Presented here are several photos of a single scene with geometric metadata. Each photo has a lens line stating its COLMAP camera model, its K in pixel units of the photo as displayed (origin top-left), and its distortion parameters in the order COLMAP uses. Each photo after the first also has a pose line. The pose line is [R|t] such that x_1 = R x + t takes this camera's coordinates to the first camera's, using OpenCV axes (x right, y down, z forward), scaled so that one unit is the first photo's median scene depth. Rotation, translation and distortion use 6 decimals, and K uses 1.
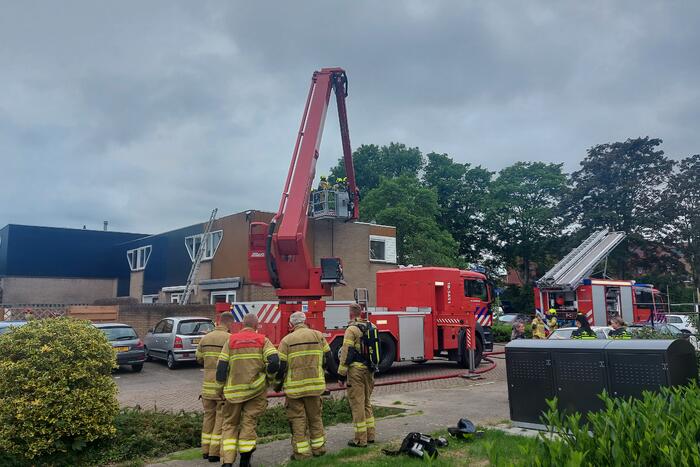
lens RADIAL K [[541.9, 0, 351.7], [0, 541.9, 232.2], [0, 0, 1]] dist [0.138312, -0.174117]
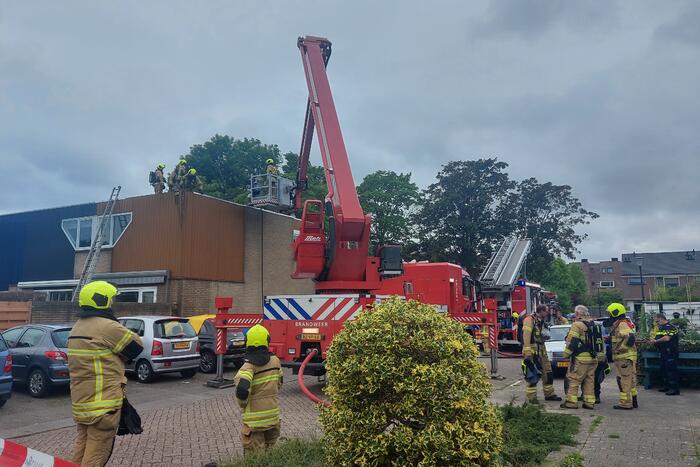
lens RADIAL K [[541.9, 0, 351.7], [0, 541.9, 232.2], [0, 0, 1]] dist [0.138312, -0.174117]
pose [[0.929338, 0.054704, 0.365156, -0.225121], [-0.051279, 0.998502, -0.019080, 0.023731], [-0.365653, -0.000993, 0.930751, 0.109888]]
